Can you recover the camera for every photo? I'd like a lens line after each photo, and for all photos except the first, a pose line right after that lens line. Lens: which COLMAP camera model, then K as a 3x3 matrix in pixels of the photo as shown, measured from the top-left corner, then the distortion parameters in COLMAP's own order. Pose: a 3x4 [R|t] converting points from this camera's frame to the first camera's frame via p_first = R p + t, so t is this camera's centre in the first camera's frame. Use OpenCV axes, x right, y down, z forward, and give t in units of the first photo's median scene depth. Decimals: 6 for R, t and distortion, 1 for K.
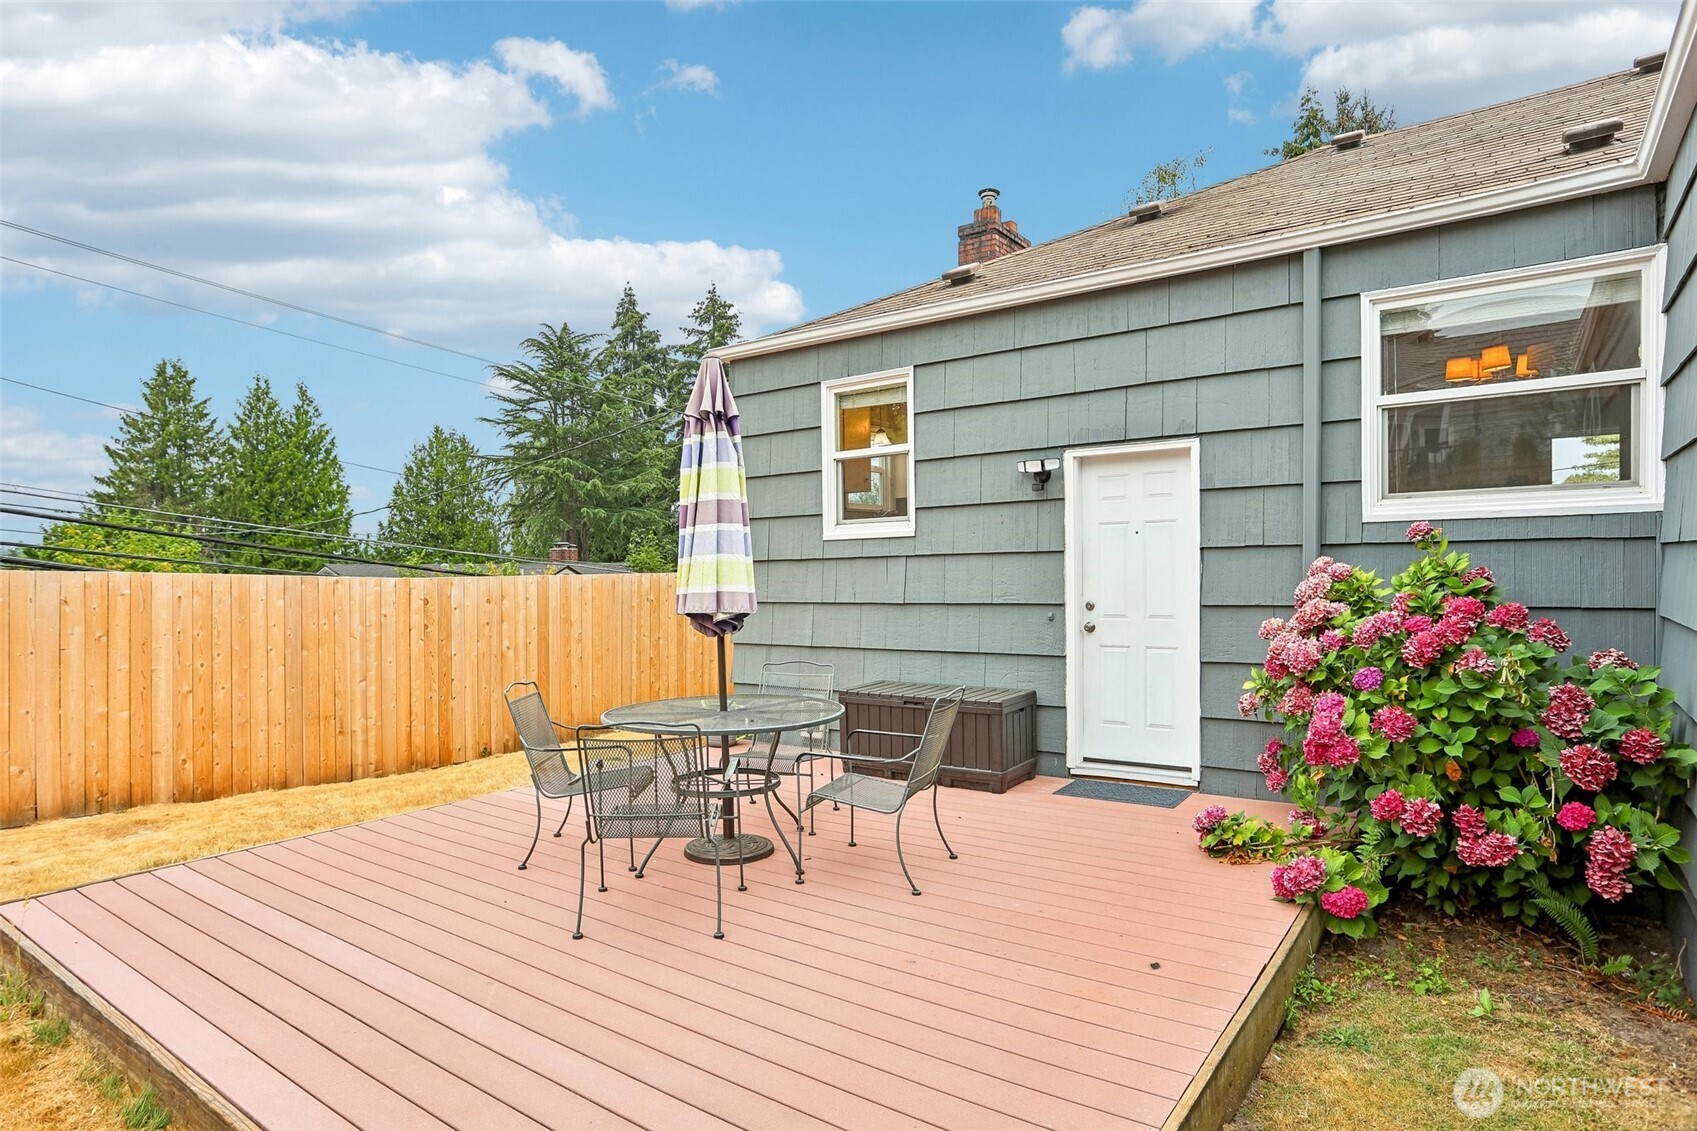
lens RADIAL K [[912.4, 0, 814.5], [0, 912.4, 568.2], [0, 0, 1]] dist [-0.005465, -0.000474]
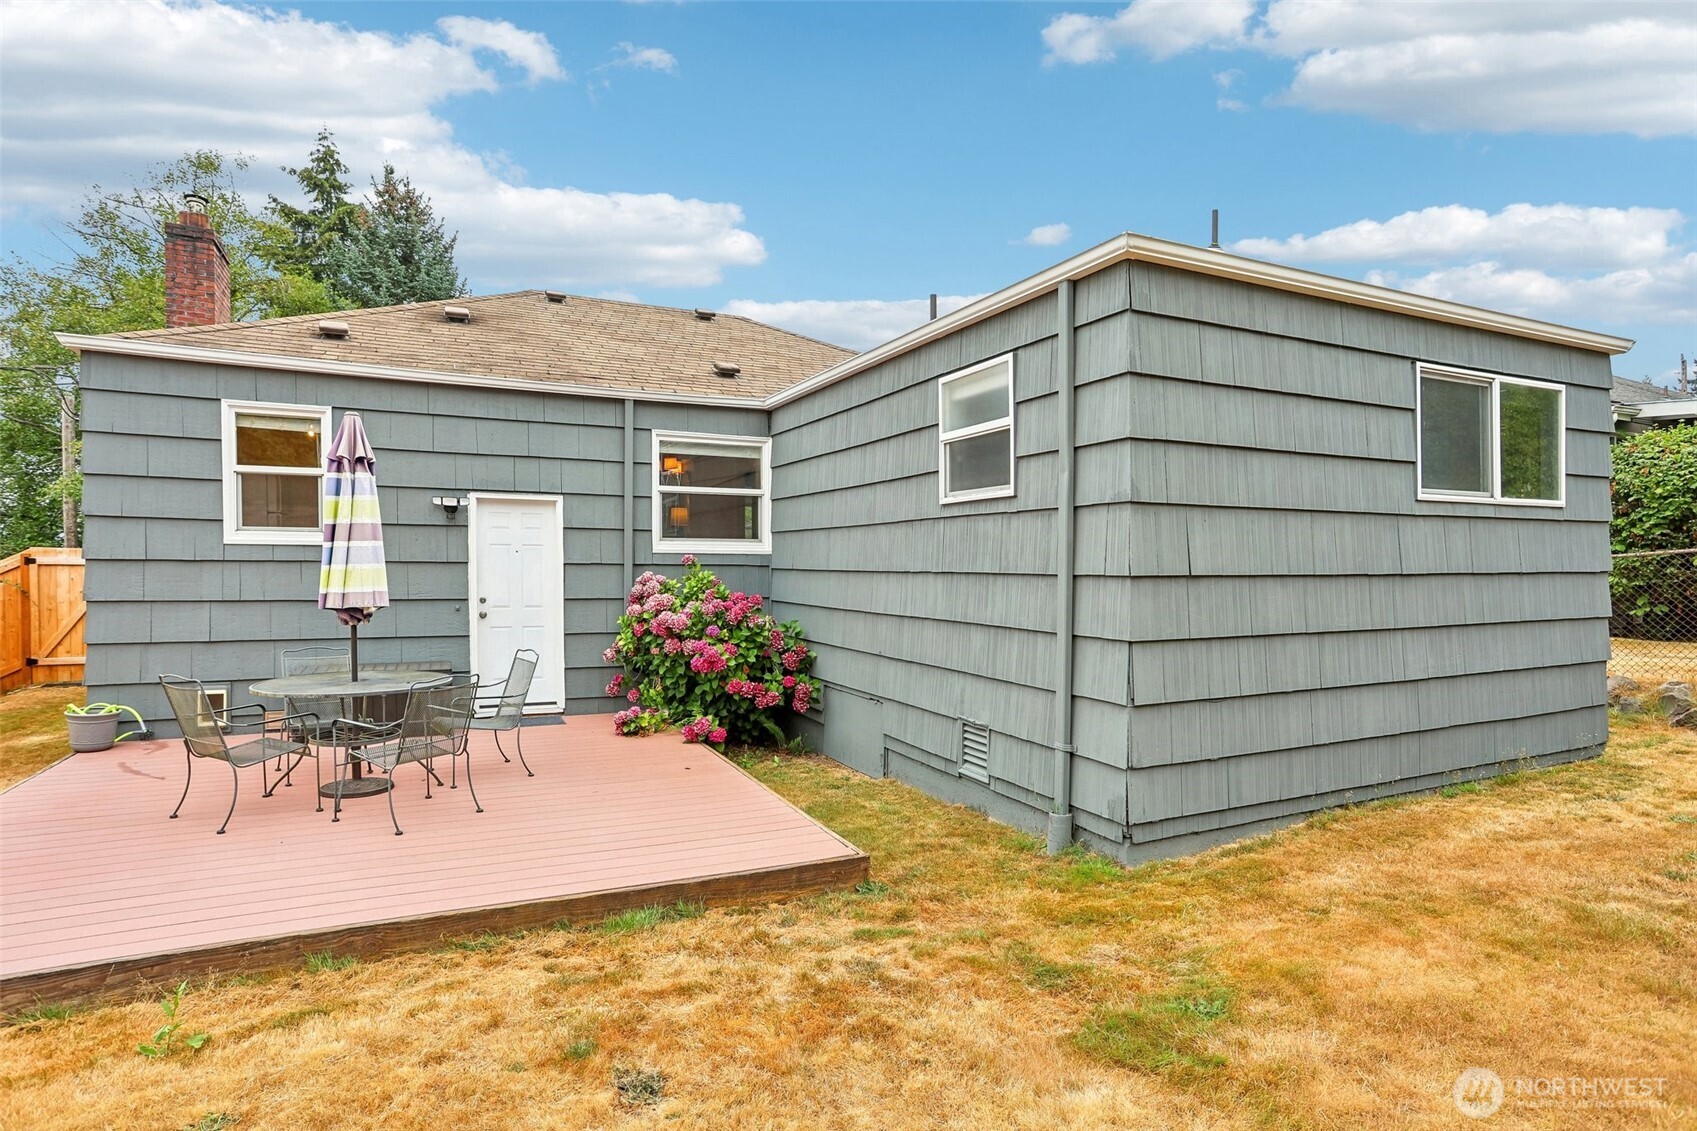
lens RADIAL K [[877.1, 0, 860.4], [0, 877.1, 561.4], [0, 0, 1]] dist [-0.064827, 0.035921]
pose [[0.467609, 0.019305, 0.883725, -0.089233], [-0.014364, 0.999795, -0.014241, -0.001319], [-0.883819, -0.006034, 0.467790, -0.025274]]
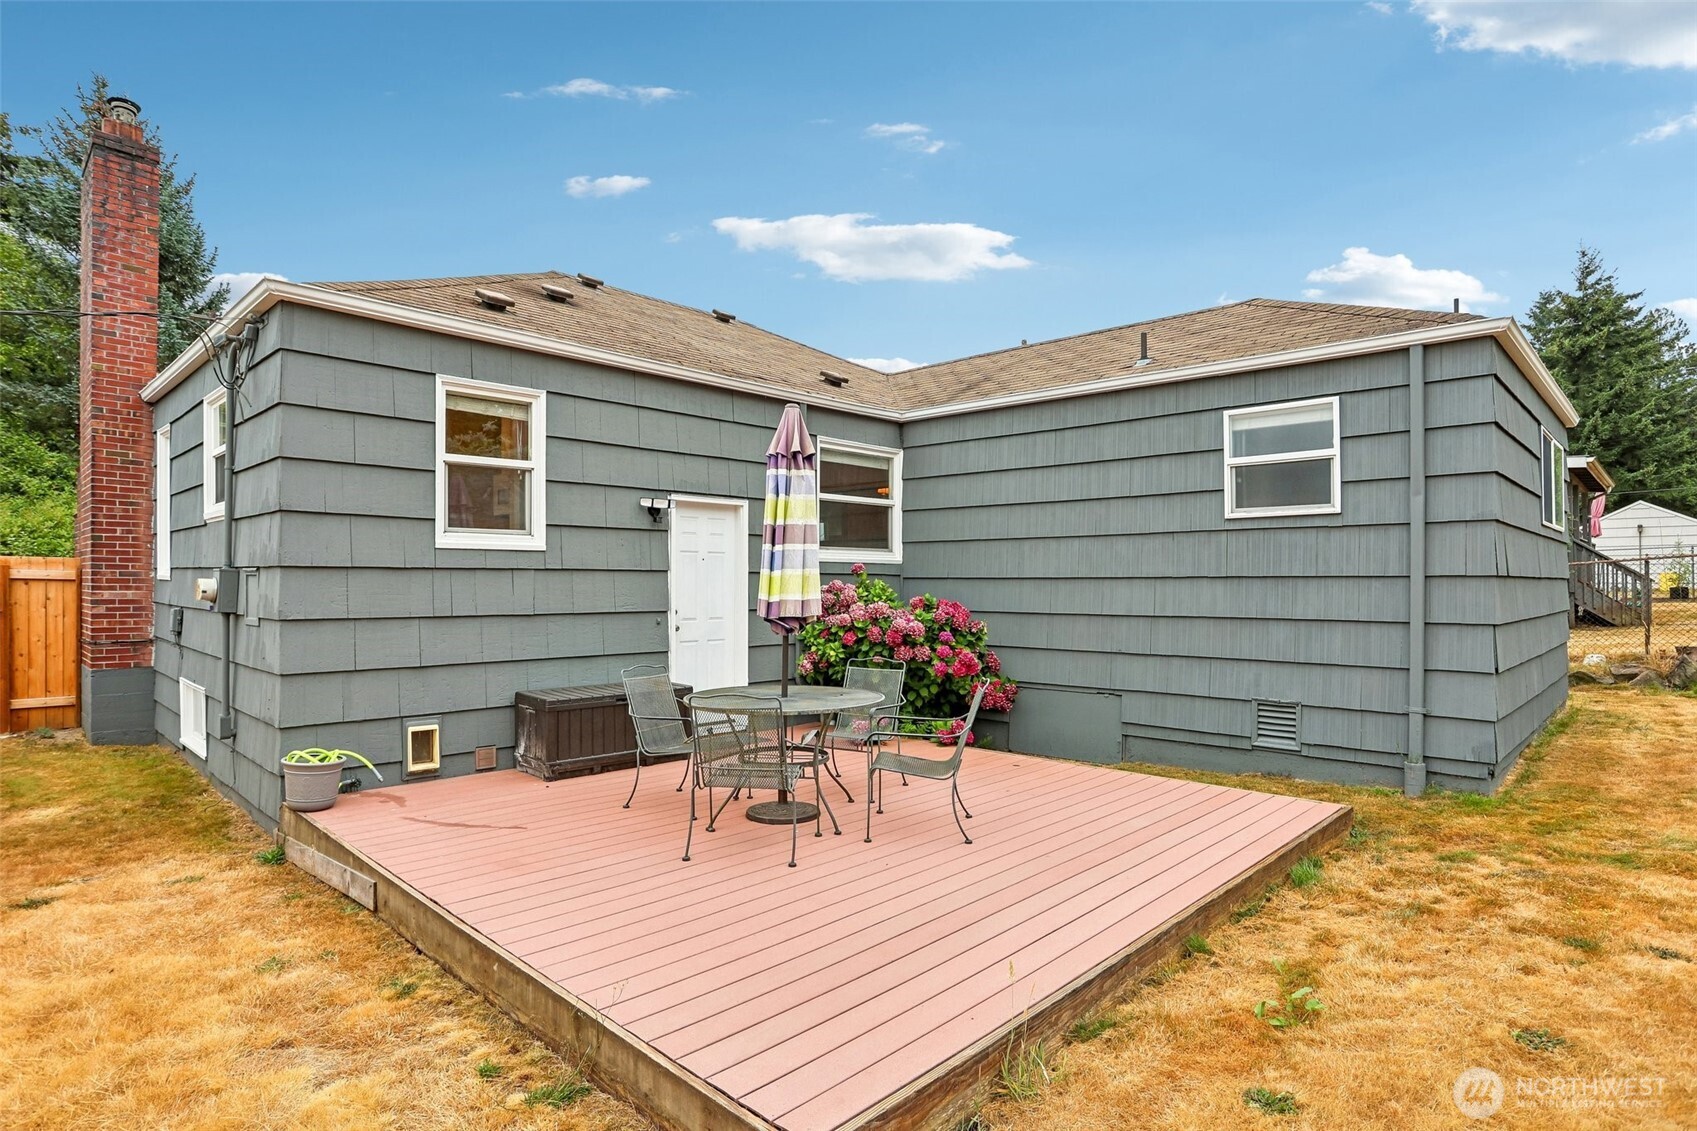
lens RADIAL K [[889.2, 0, 848.5], [0, 889.2, 565.5], [0, 0, 1]] dist [-0.066434, 0.032928]
pose [[0.129075, 0.030207, 0.991175, -0.132502], [-0.004088, 0.999544, -0.029930, 0.001500], [-0.991626, -0.000188, 0.129139, 0.080926]]
